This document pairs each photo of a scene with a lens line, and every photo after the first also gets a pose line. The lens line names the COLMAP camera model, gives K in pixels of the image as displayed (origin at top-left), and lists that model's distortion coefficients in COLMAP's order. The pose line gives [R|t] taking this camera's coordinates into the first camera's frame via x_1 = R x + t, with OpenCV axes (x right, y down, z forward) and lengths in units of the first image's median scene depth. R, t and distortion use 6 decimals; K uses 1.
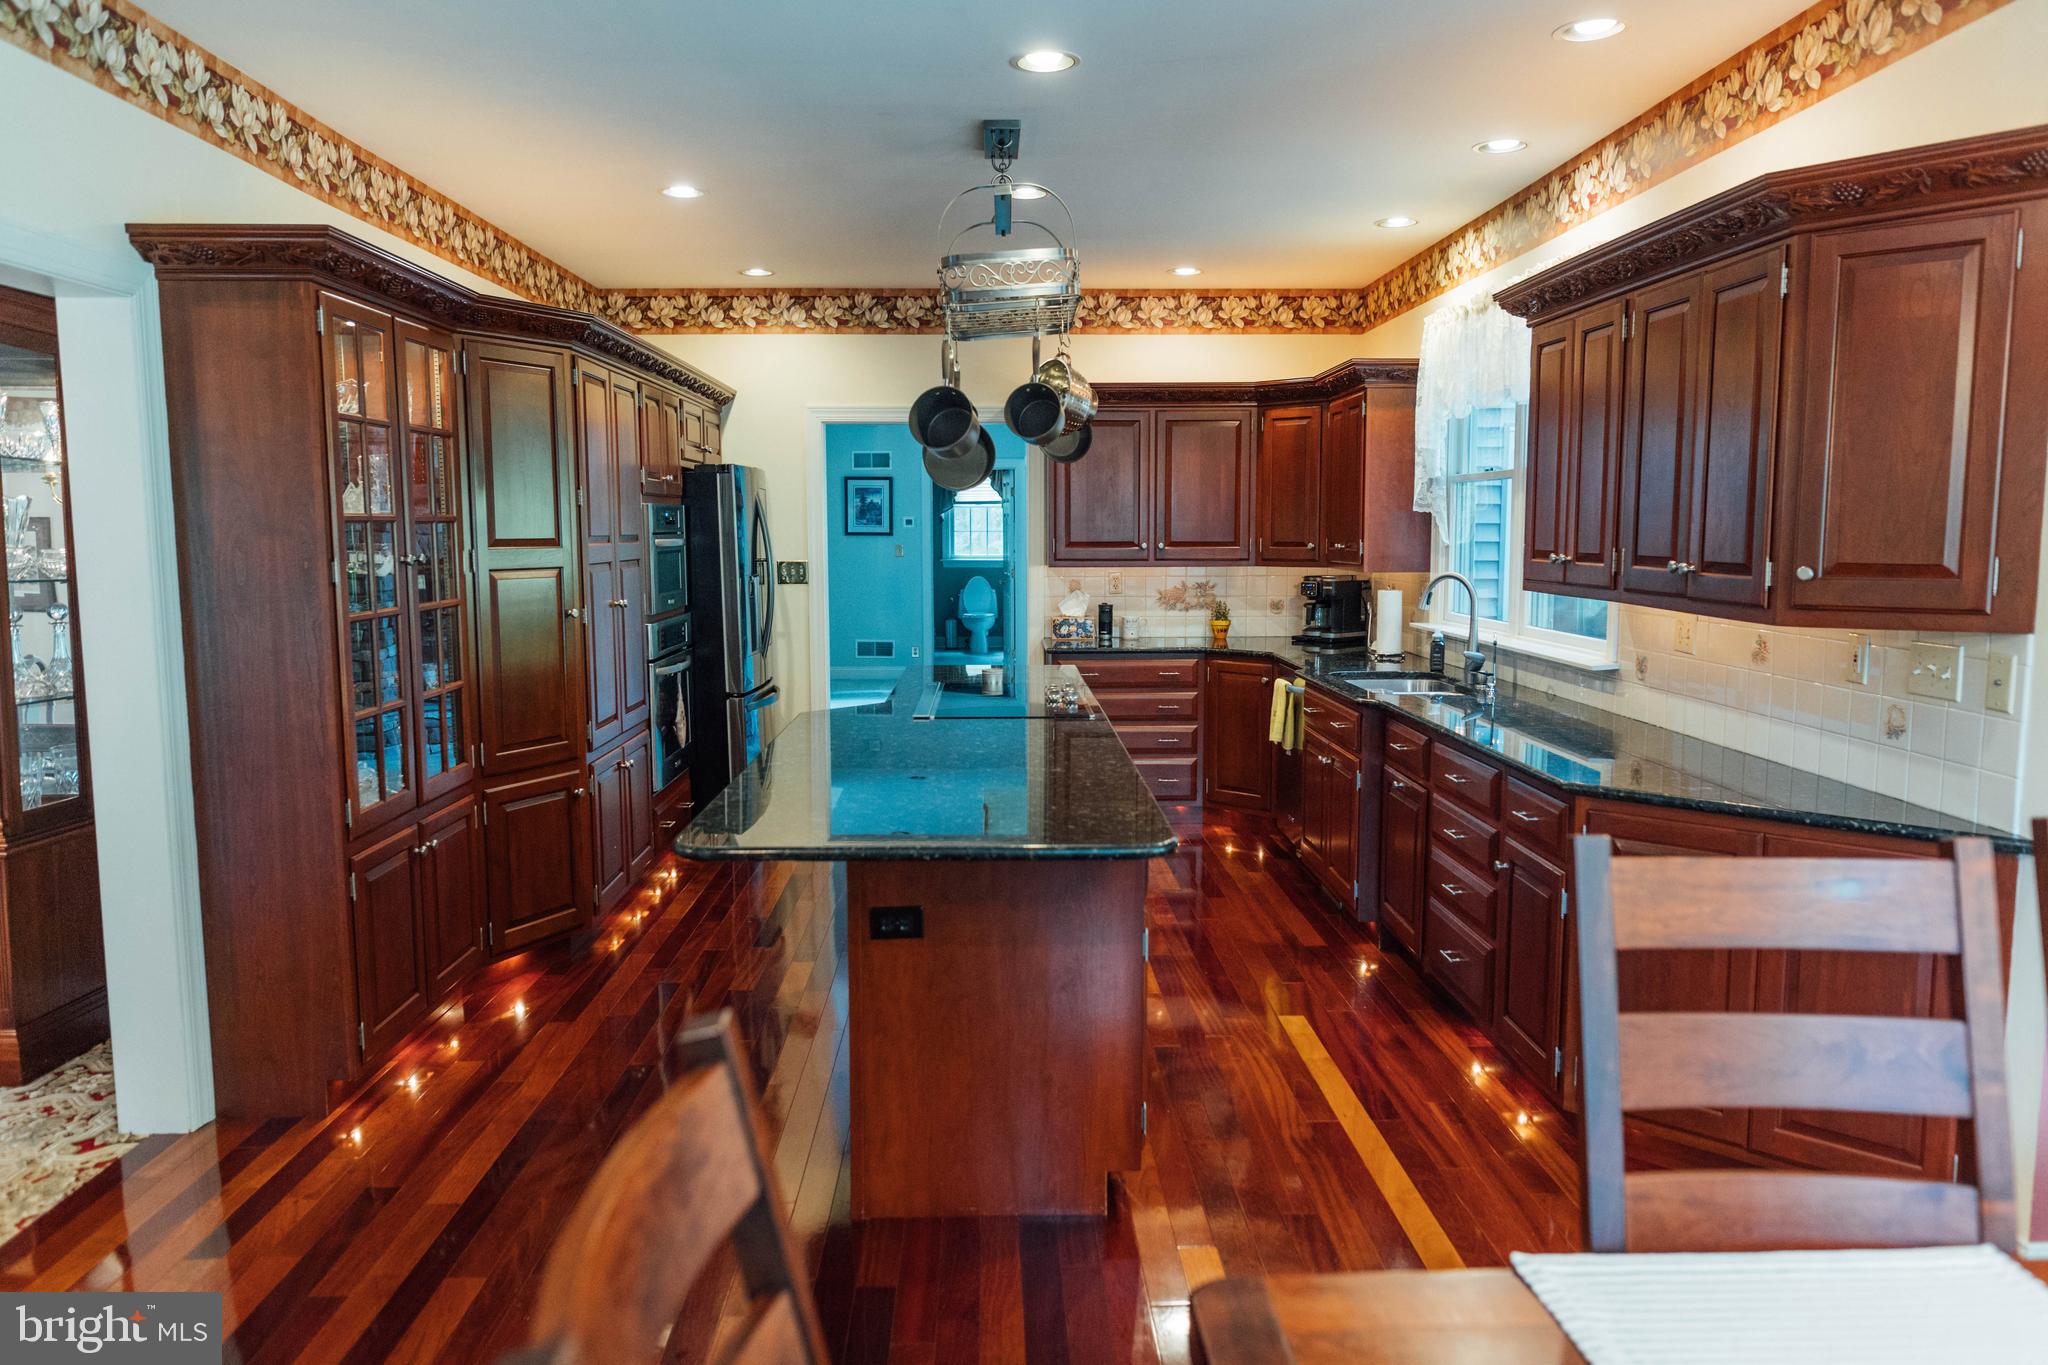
lens RADIAL K [[1401.0, 0, 1026.0], [0, 1401.0, 681.0], [0, 0, 1]] dist [0.002456, -0.001192]
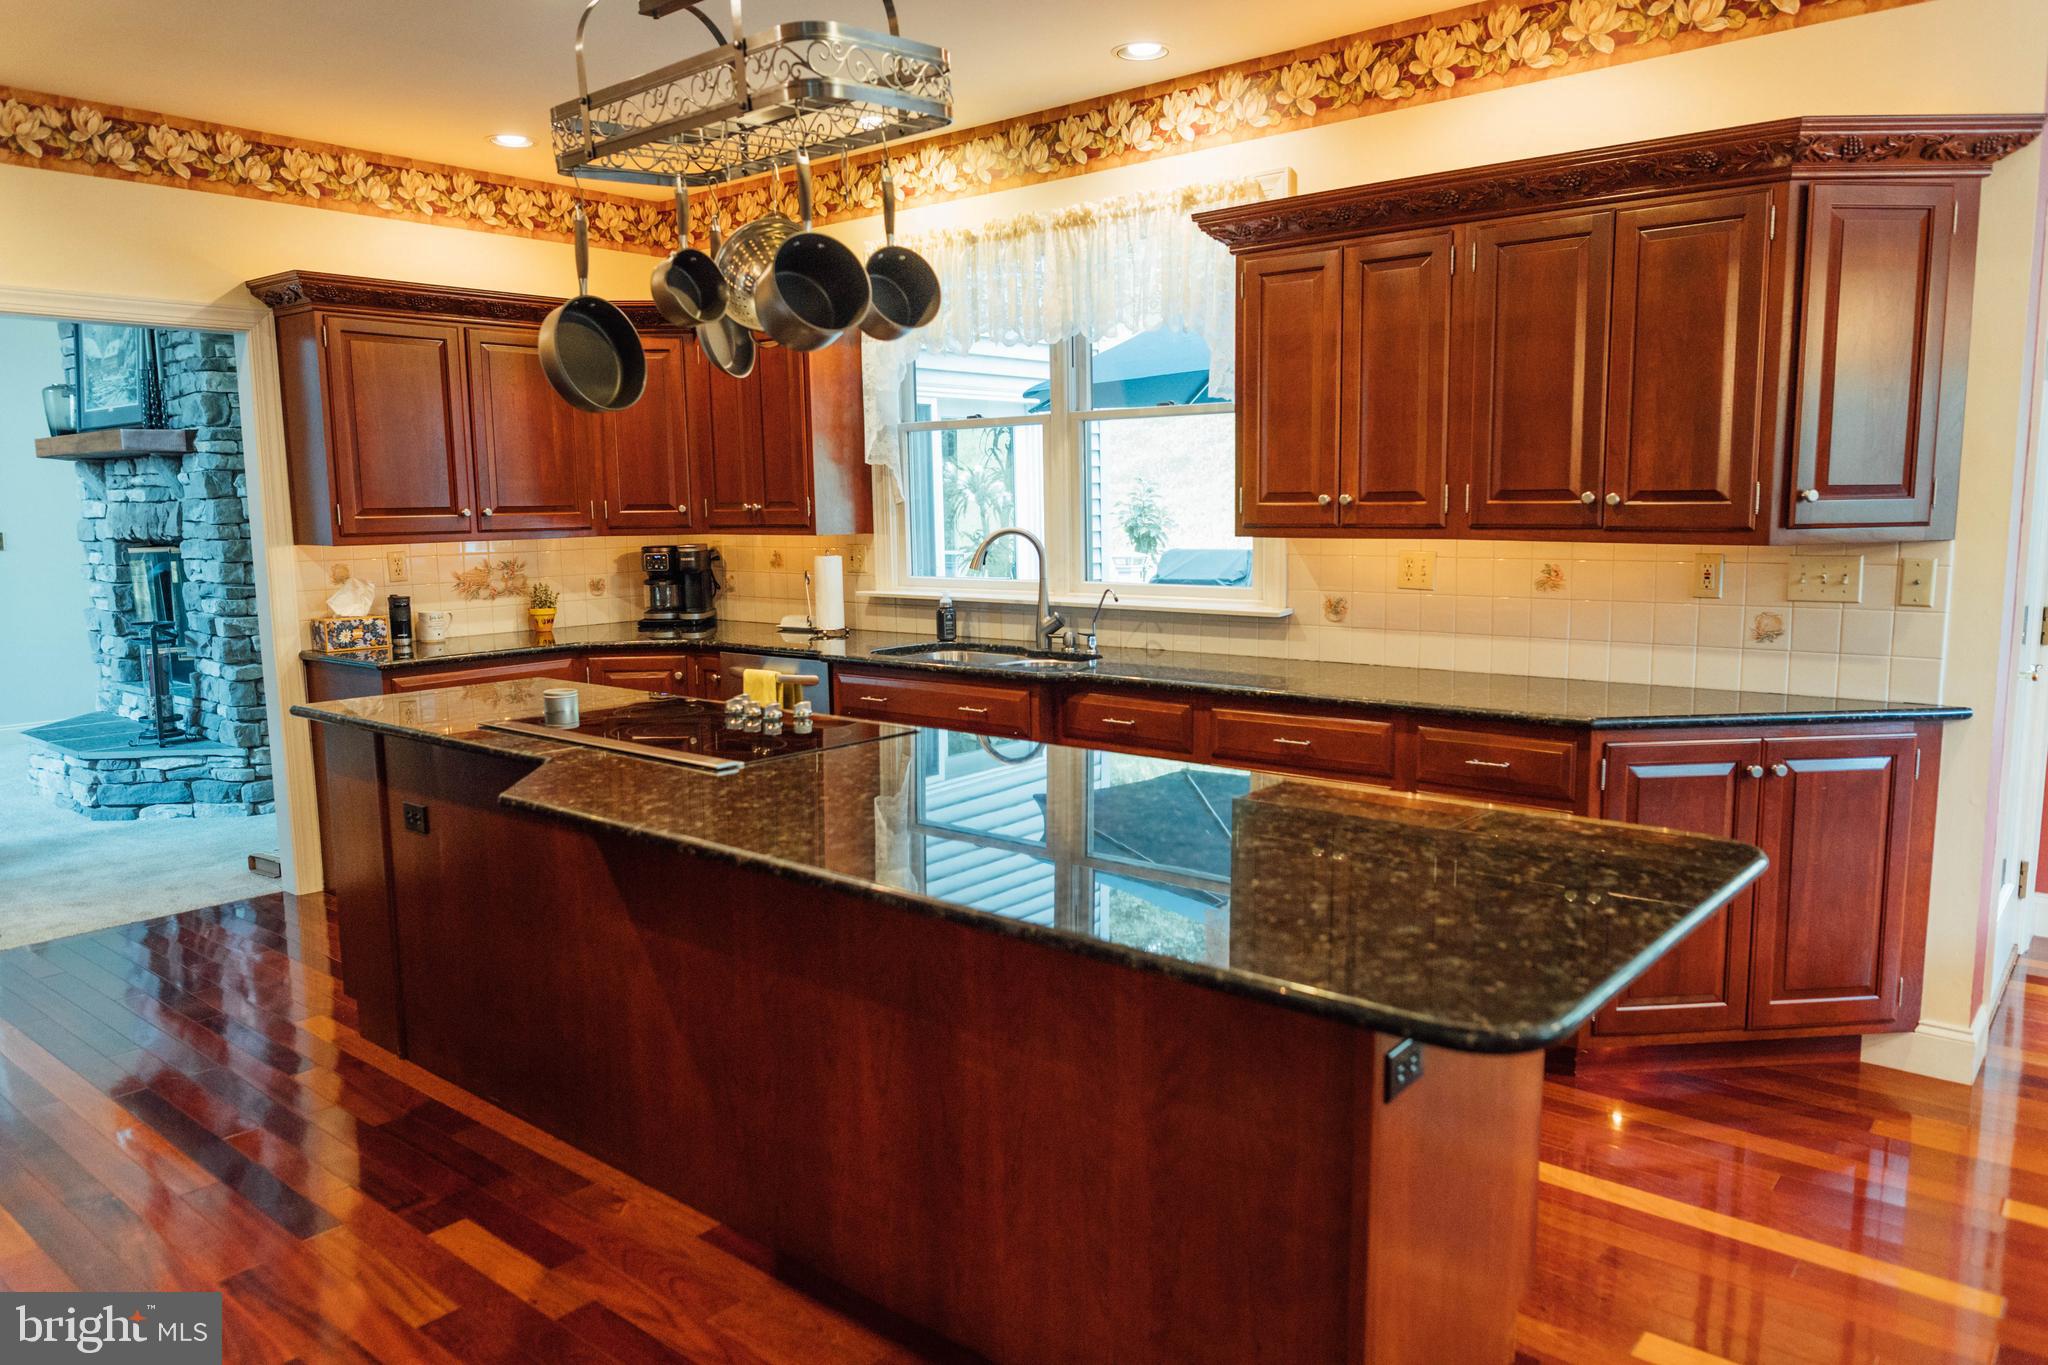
lens RADIAL K [[1401.0, 0, 1024.8], [0, 1401.0, 684.9], [0, 0, 1]] dist [0.002456, -0.001192]
pose [[0.662687, -0.106892, 0.741229, -0.268067], [0.095995, 0.993721, 0.057480, -0.020326], [-0.742719, 0.033063, 0.668787, 0.287637]]
